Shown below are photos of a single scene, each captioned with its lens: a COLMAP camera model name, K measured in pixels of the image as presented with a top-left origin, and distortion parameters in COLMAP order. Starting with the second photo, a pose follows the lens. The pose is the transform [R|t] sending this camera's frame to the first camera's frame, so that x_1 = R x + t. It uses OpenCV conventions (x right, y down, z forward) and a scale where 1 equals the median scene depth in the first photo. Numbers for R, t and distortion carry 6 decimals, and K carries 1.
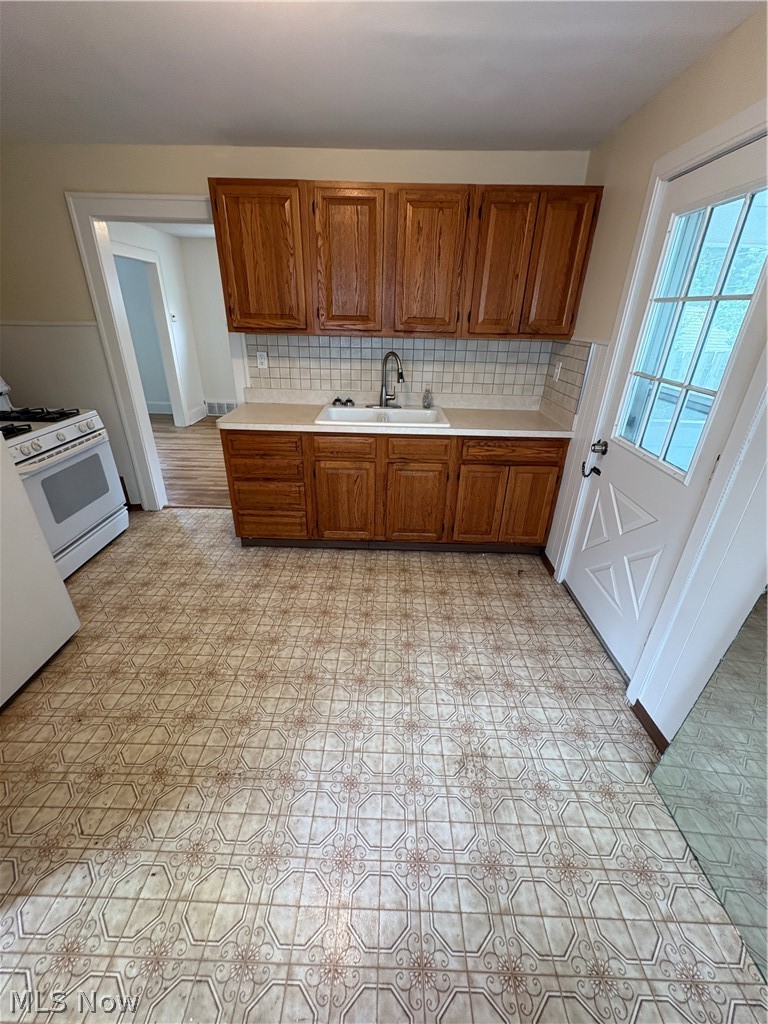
lens RADIAL K [[411.9, 0, 383.4], [0, 411.9, 508.8], [0, 0, 1]] dist [0.011271, 0.000428]
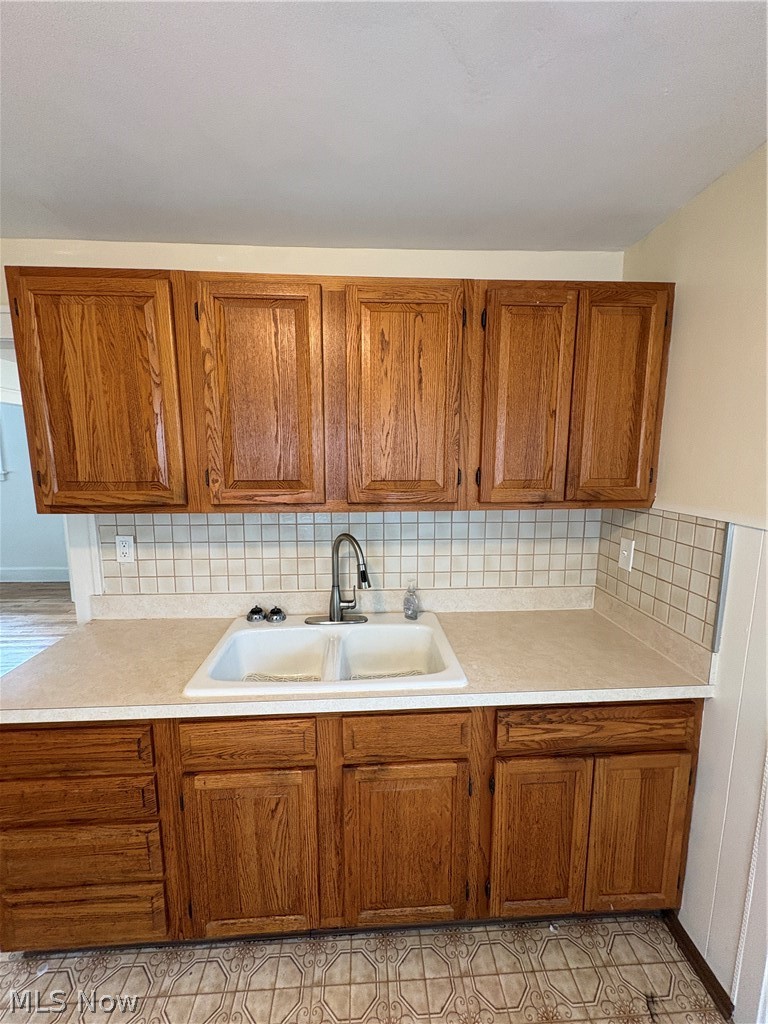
lens RADIAL K [[411.9, 0, 382.5], [0, 411.9, 510.9], [0, 0, 1]] dist [0.011271, 0.000428]
pose [[0.996982, -0.032468, 0.070523, 0.032752], [0.051848, 0.954546, -0.293520, -0.253339], [-0.057787, 0.296290, 0.953348, 0.466101]]
